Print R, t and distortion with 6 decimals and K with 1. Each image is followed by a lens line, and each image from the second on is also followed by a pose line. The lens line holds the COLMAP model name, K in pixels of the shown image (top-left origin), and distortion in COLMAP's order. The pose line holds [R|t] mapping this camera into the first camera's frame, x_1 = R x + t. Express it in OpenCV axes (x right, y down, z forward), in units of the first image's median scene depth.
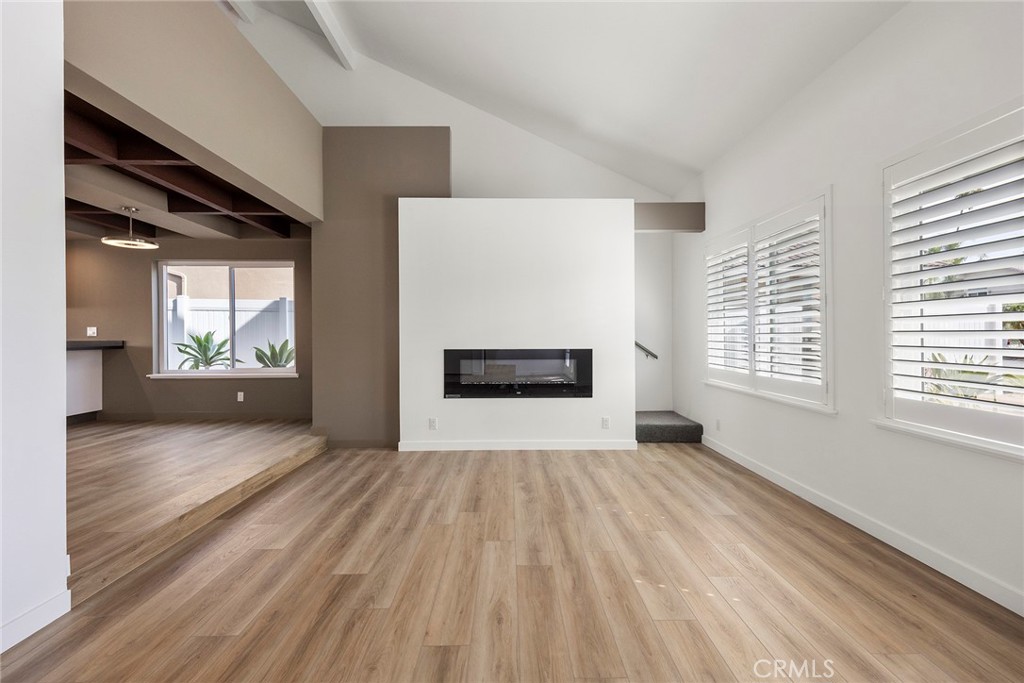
lens RADIAL K [[437.0, 0, 512.0], [0, 437.0, 341.5], [0, 0, 1]] dist [0.000648, 0.000083]
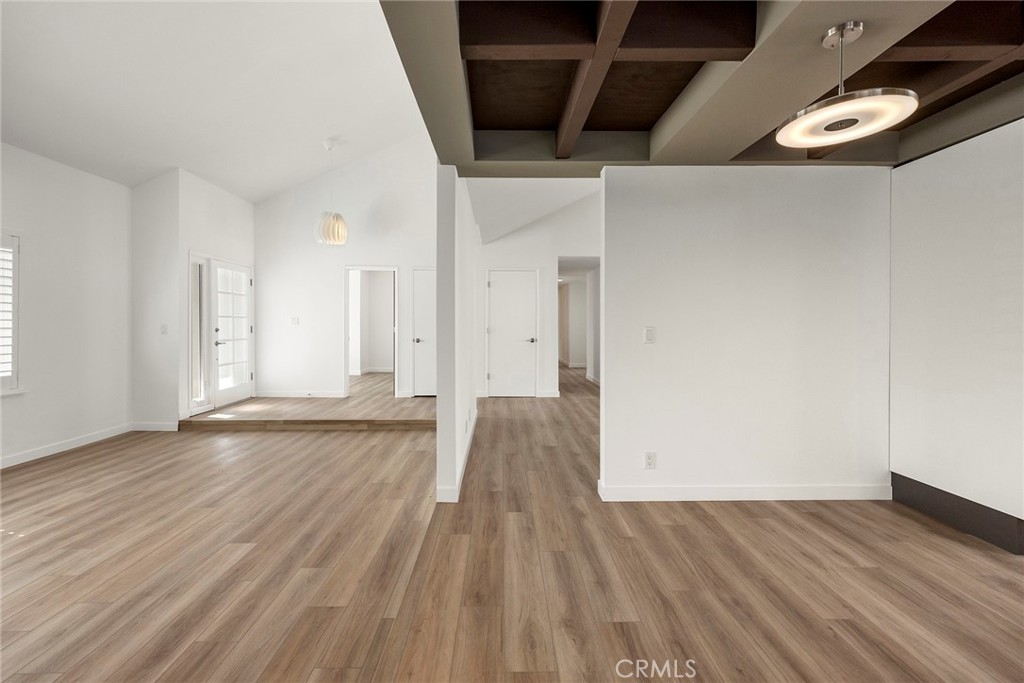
lens RADIAL K [[434.4, 0, 513.5], [0, 434.4, 319.1], [0, 0, 1]] dist [0.000266, -0.000190]
pose [[-0.999819, -0.000683, -0.019005, -1.133780], [-0.000710, 0.999999, 0.001426, -0.094881], [0.019004, 0.001439, -0.999818, 2.287208]]
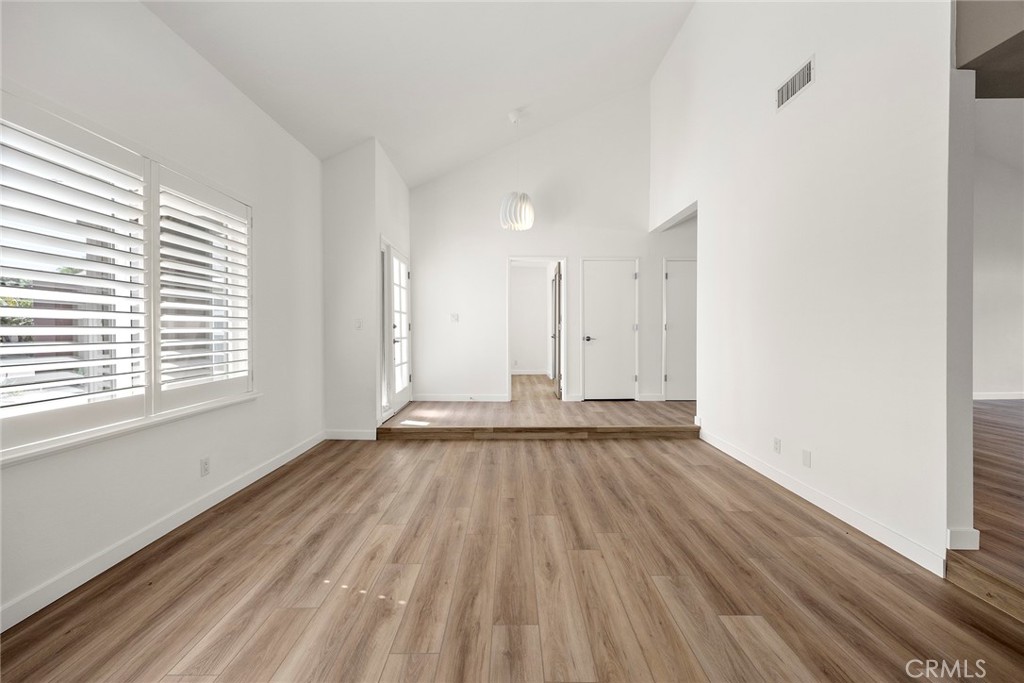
lens RADIAL K [[417.5, 0, 511.8], [0, 417.5, 330.2], [0, 0, 1]] dist [0.000225, 0.000165]
pose [[-0.999972, 0.004938, 0.005539, 0.054430], [0.005009, 0.999903, 0.012994, -0.023466], [-0.005474, 0.013022, -0.999900, 1.844853]]
